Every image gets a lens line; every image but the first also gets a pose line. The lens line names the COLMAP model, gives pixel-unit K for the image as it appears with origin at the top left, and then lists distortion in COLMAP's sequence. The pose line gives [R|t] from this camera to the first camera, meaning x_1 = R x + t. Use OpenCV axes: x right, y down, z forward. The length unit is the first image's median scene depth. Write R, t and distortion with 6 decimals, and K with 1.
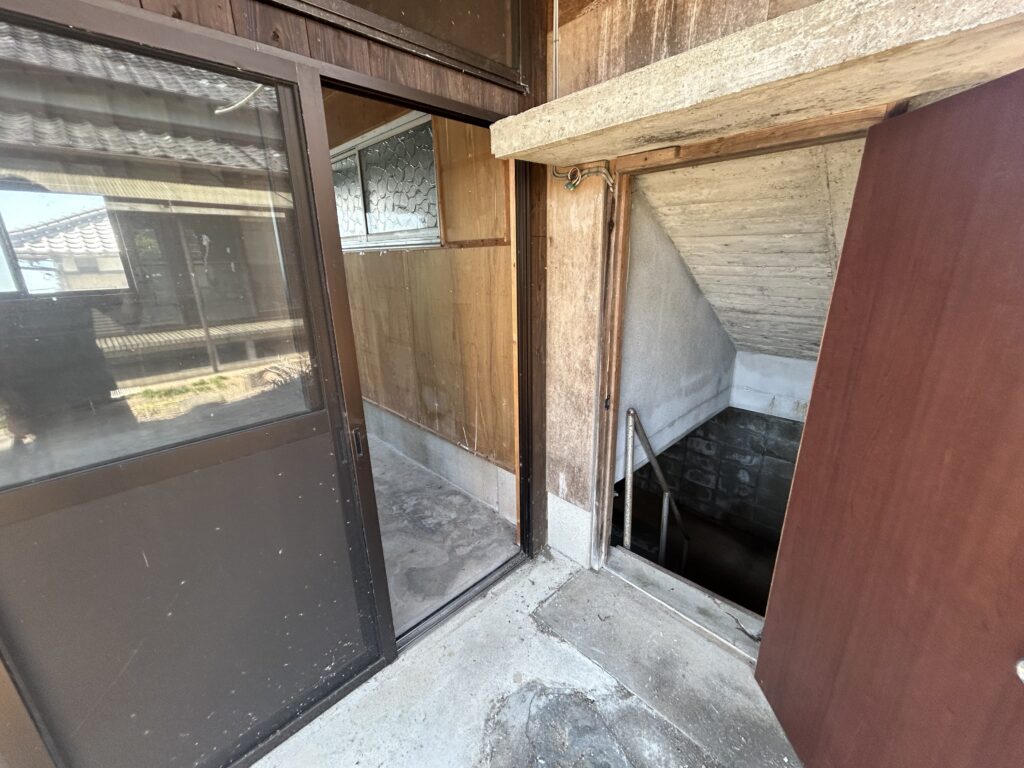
lens RADIAL K [[411.4, 0, 510.3], [0, 411.4, 383.7], [0, 0, 1]] dist [-0.000528, -0.000214]
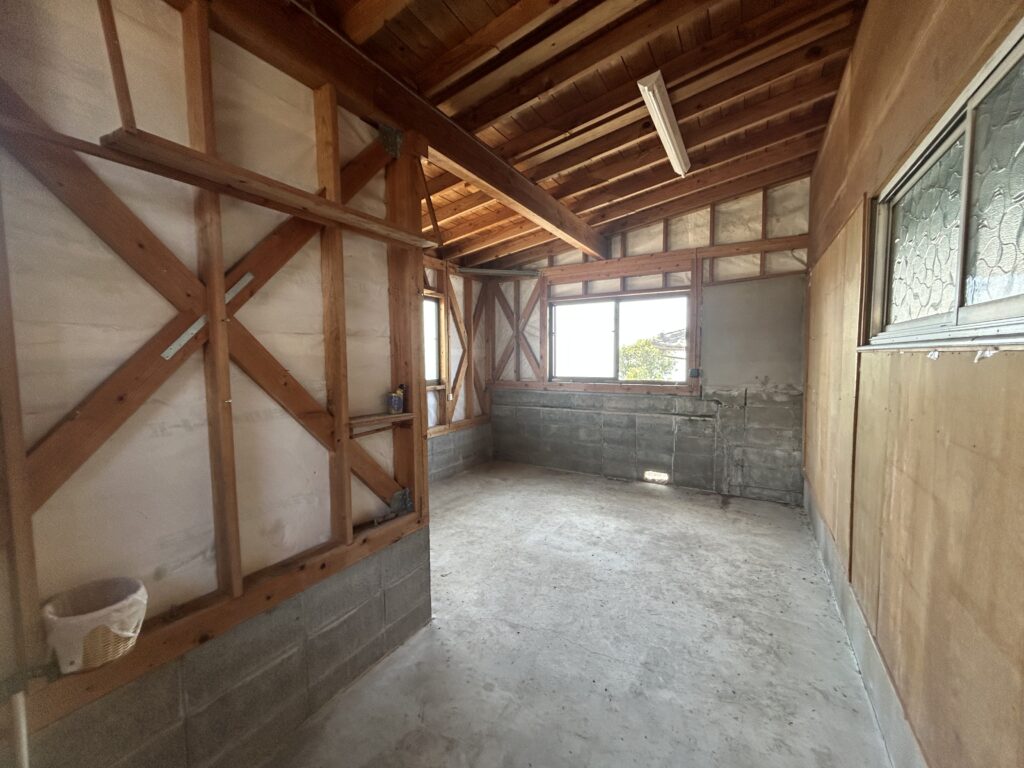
lens RADIAL K [[411.4, 0, 510.3], [0, 411.4, 383.7], [0, 0, 1]] dist [-0.000528, -0.000214]
pose [[0.258717, 0.082344, -0.962437, -0.069521], [-0.283673, 0.958904, 0.005786, -0.163079], [0.923361, 0.271520, 0.271443, 0.482589]]
